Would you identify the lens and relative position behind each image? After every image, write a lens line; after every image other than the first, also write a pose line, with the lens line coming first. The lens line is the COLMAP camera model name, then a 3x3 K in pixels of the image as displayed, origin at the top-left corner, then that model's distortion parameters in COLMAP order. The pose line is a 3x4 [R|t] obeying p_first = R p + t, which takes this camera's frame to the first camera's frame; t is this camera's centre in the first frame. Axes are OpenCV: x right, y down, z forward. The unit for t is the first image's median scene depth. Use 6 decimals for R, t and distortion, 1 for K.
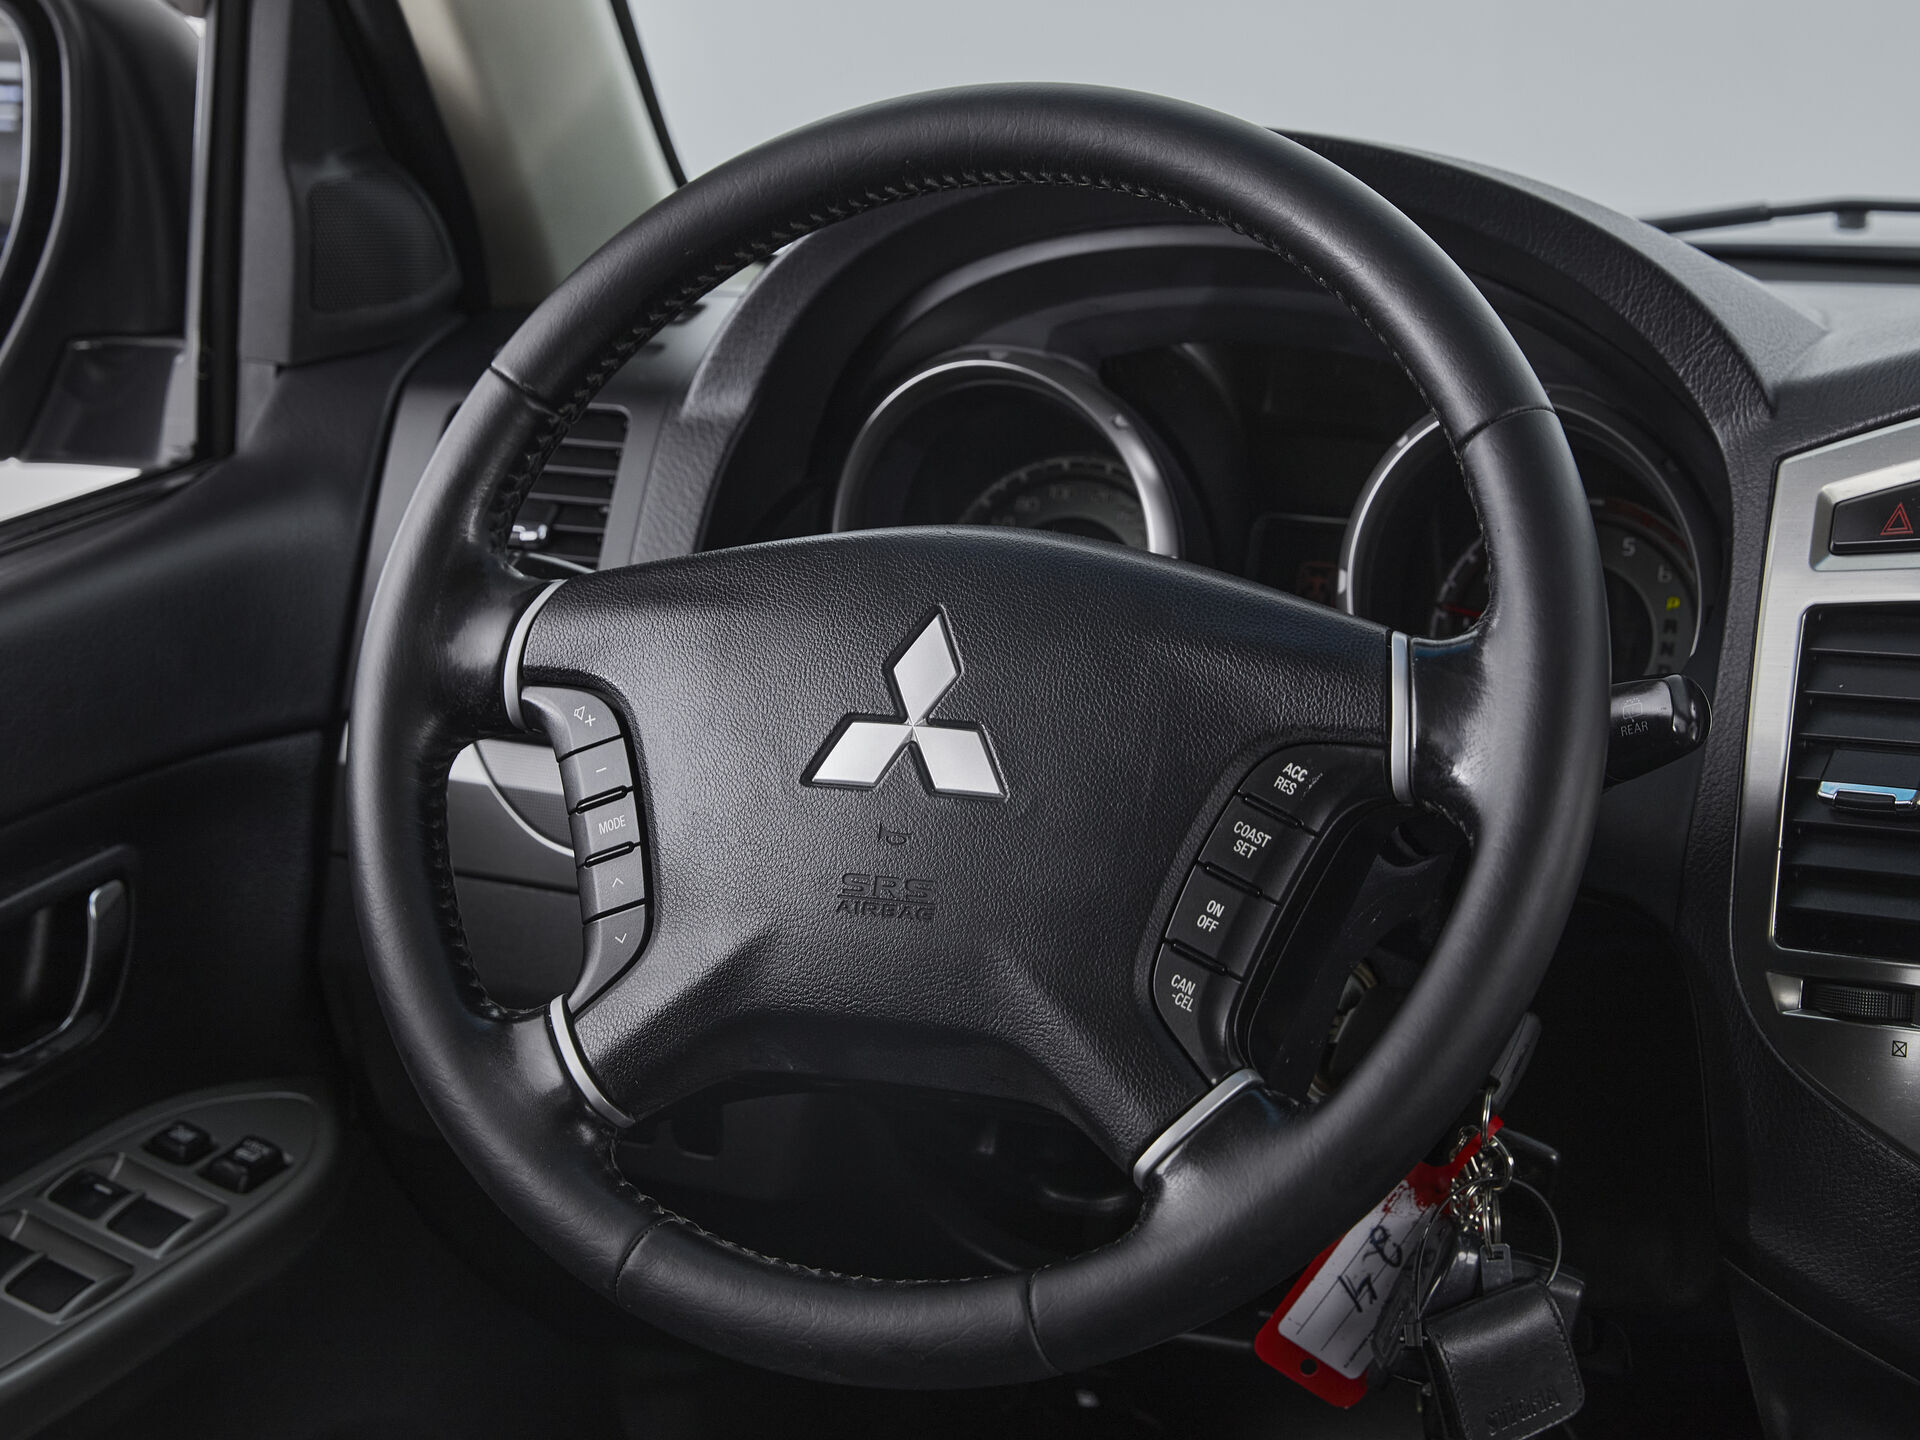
lens RADIAL K [[4063.0, 0, 956.3], [0, 4063.0, 628.6], [0, 0, 1]] dist [-0.066400, -0.357524]
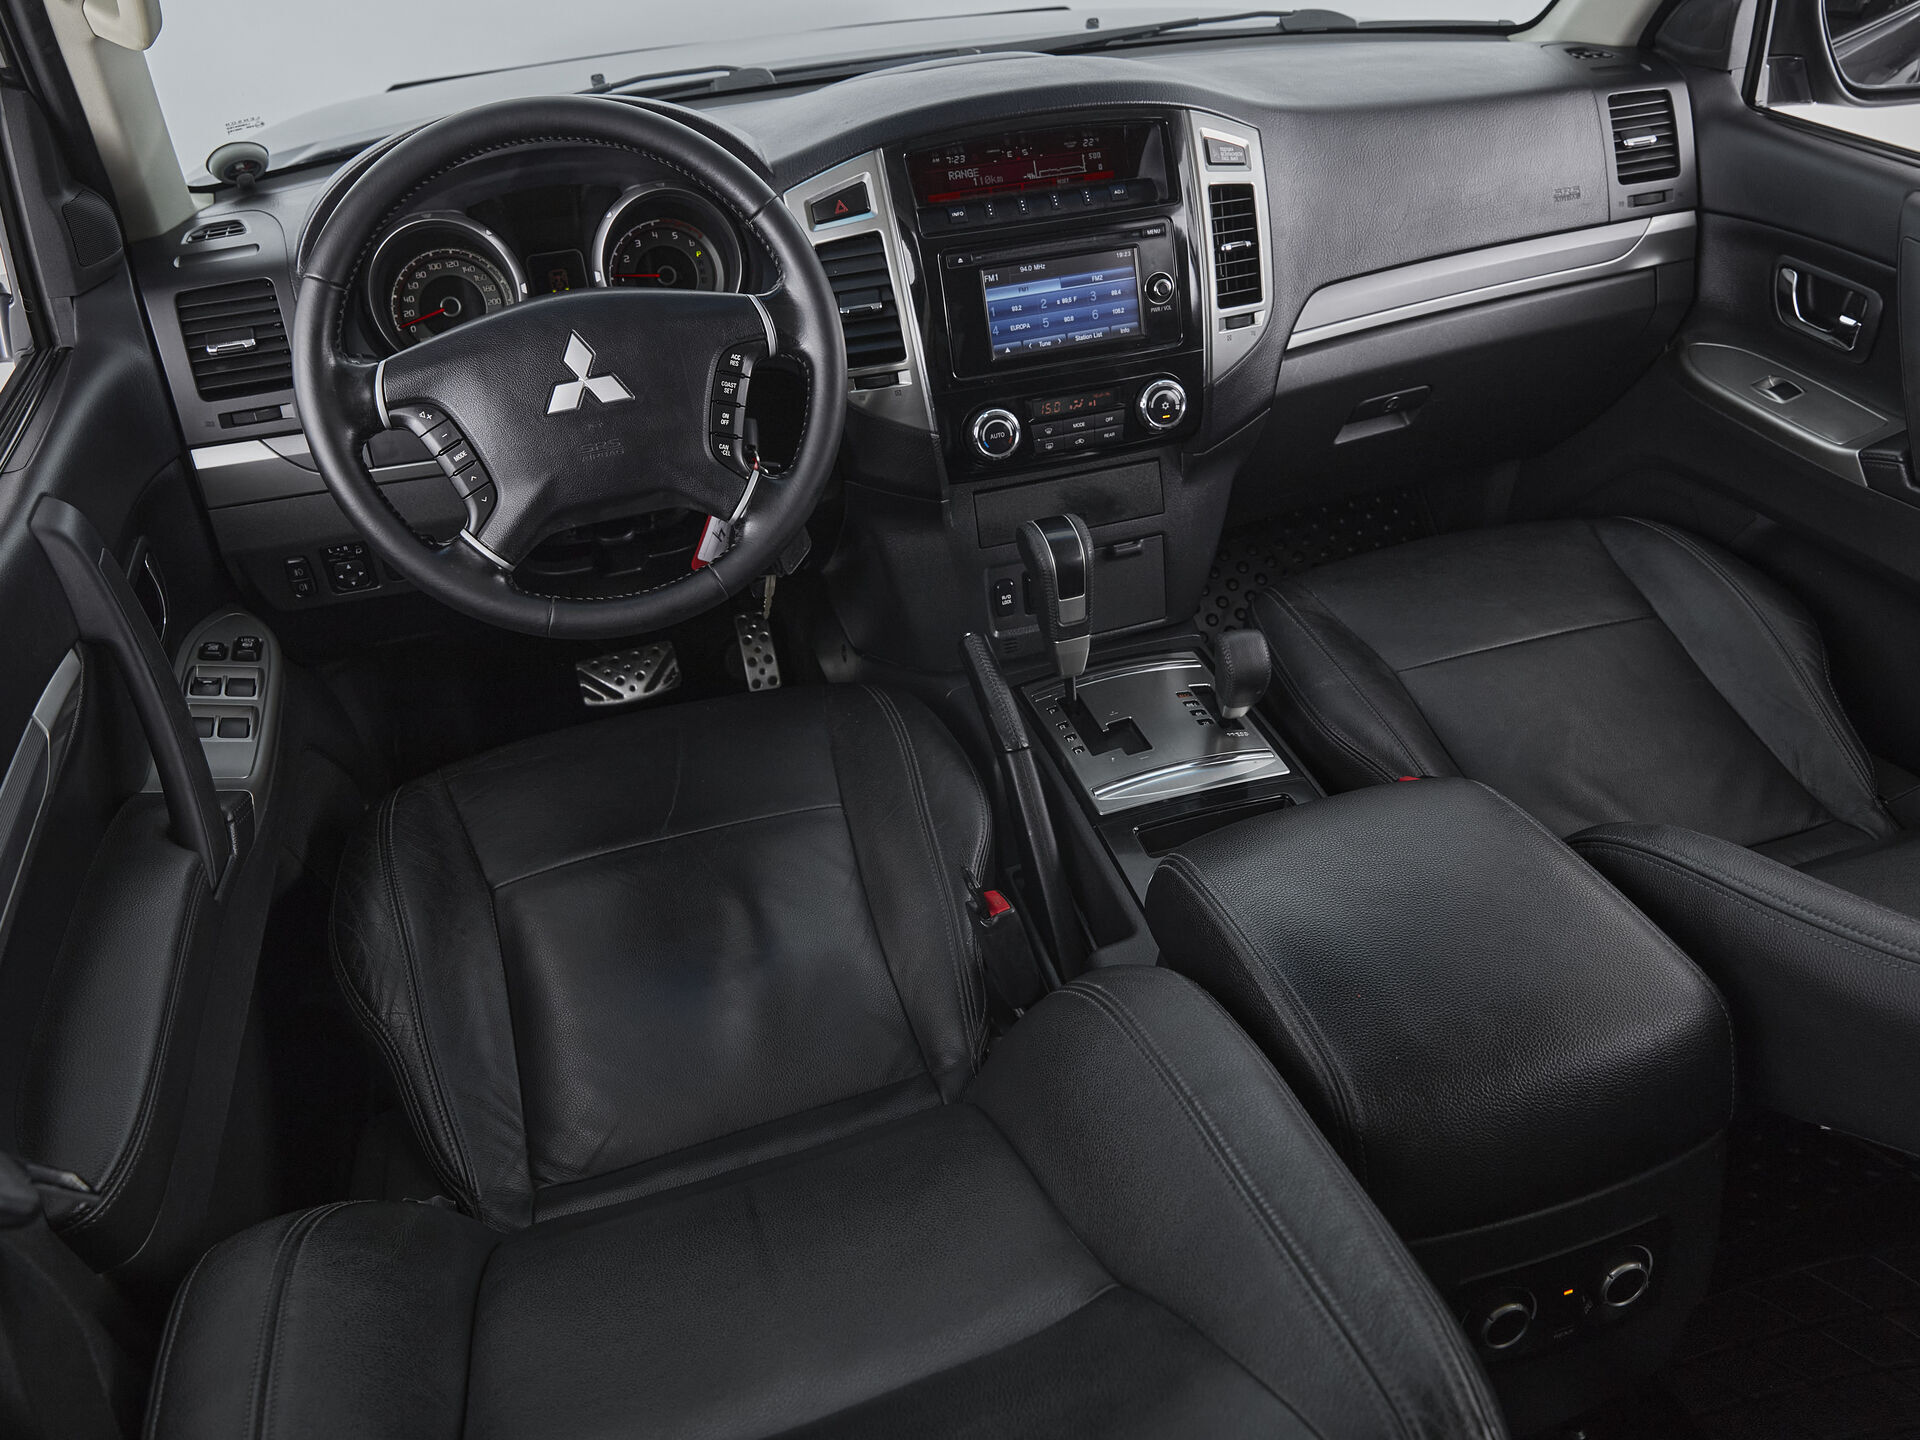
lens RADIAL K [[1465.4, 0, 970.3], [0, 1465.4, 697.3], [0, 0, 1]] dist [-0.008737, -0.001062]
pose [[0.753025, -0.396913, 0.524798, -0.369097], [0.197659, 0.897191, 0.394942, -0.106495], [-0.627602, -0.193670, 0.754061, 0.124523]]
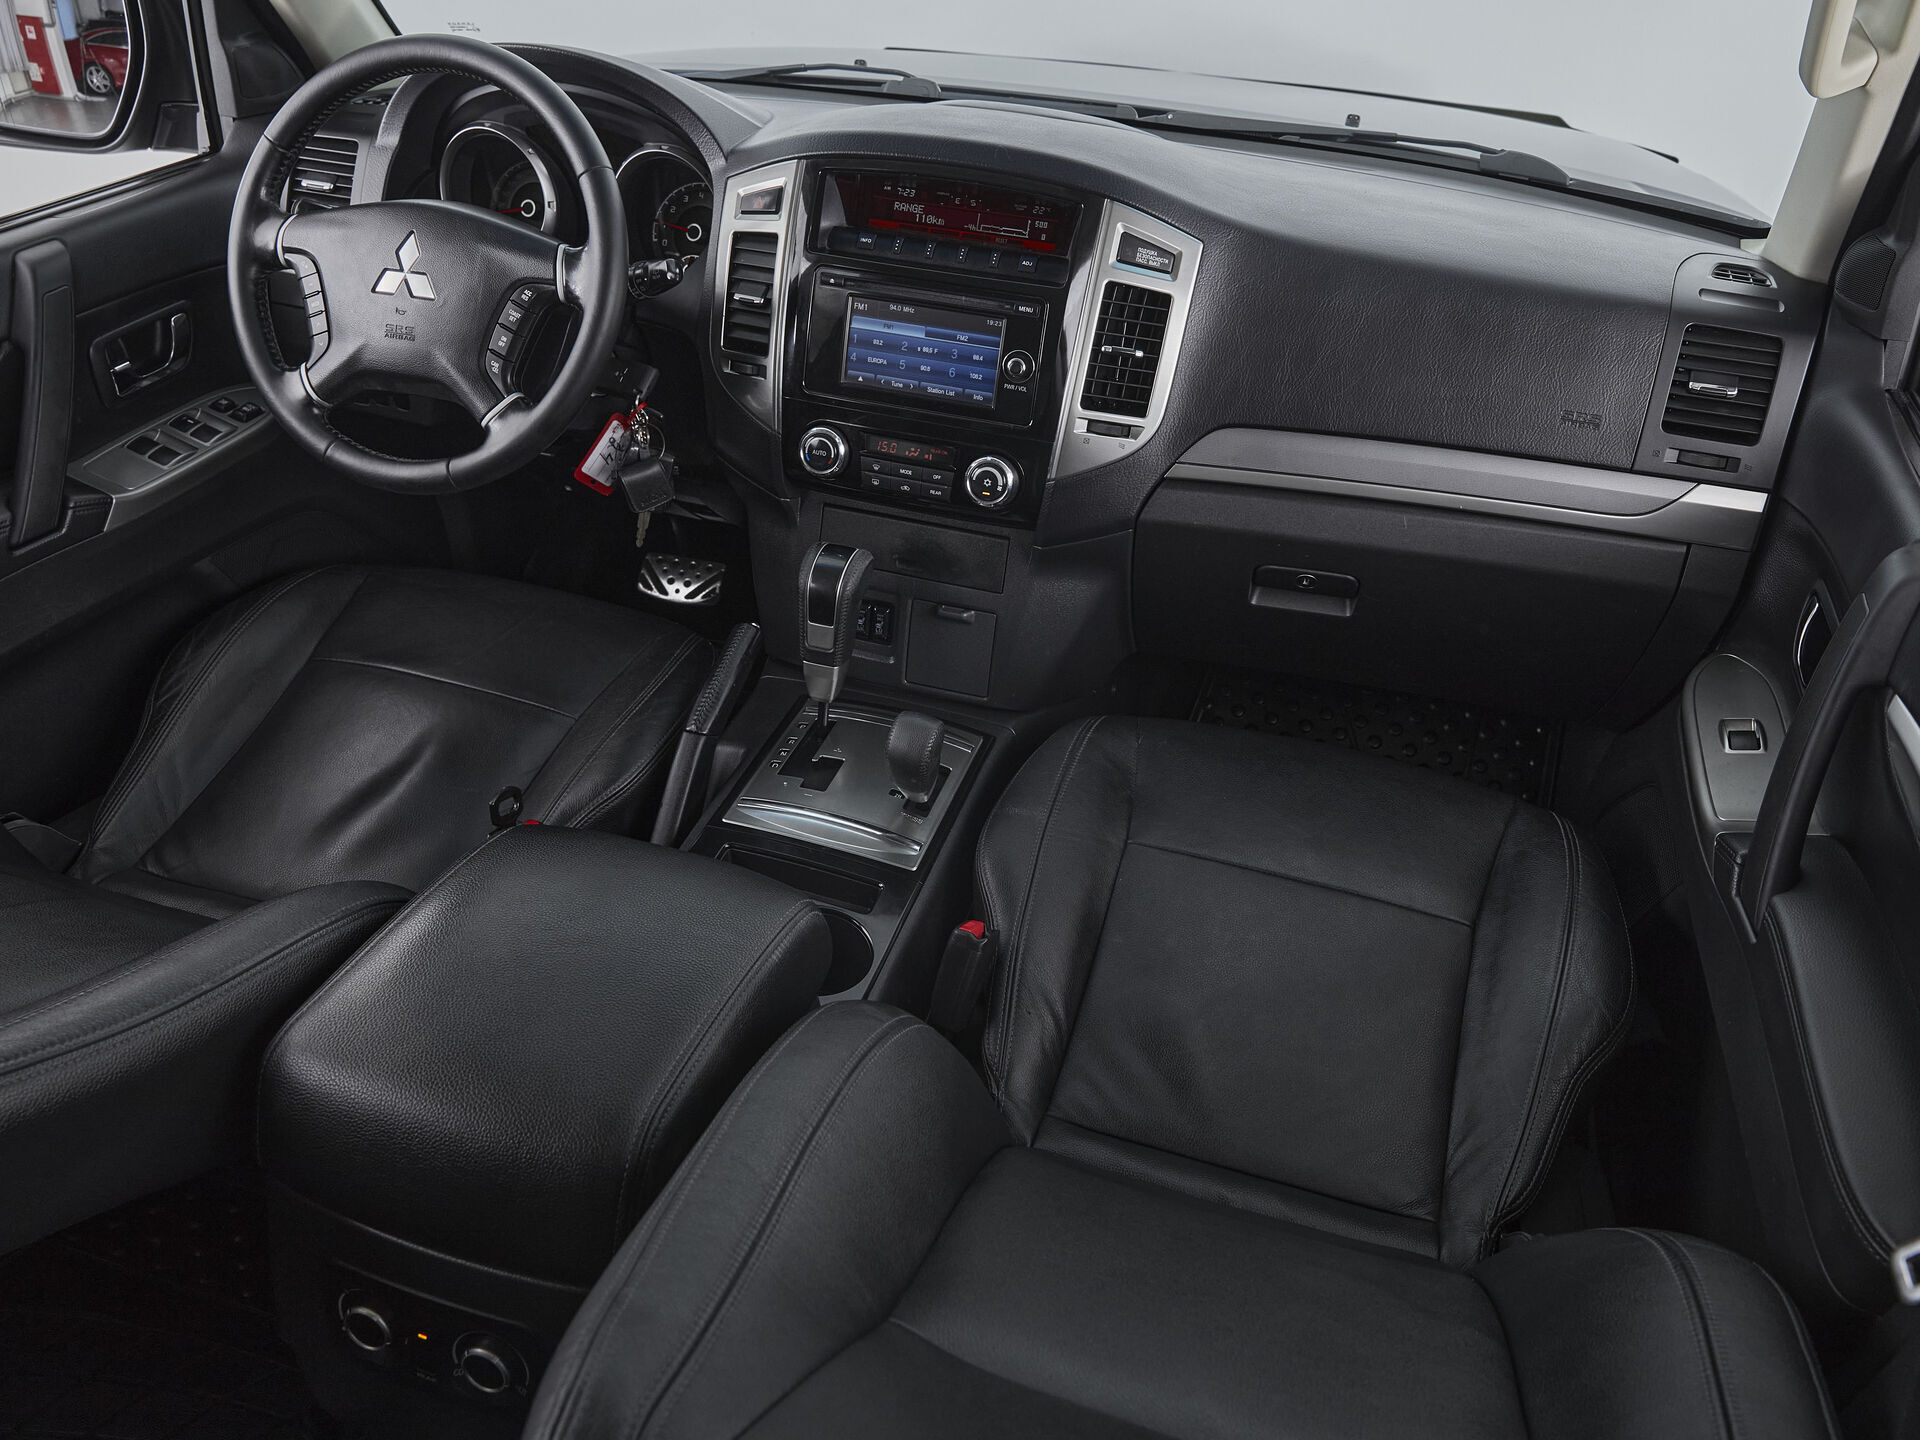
lens RADIAL K [[1456.5, 0, 960.0], [0, 1456.5, 720.0], [0, 0, 1]] dist [-0.008962, -0.002139]
pose [[0.993489, -0.015808, 0.112824, 0.258616], [-0.025553, 0.934175, 0.355899, -0.057567], [-0.111024, -0.356464, 0.927689, -0.148393]]
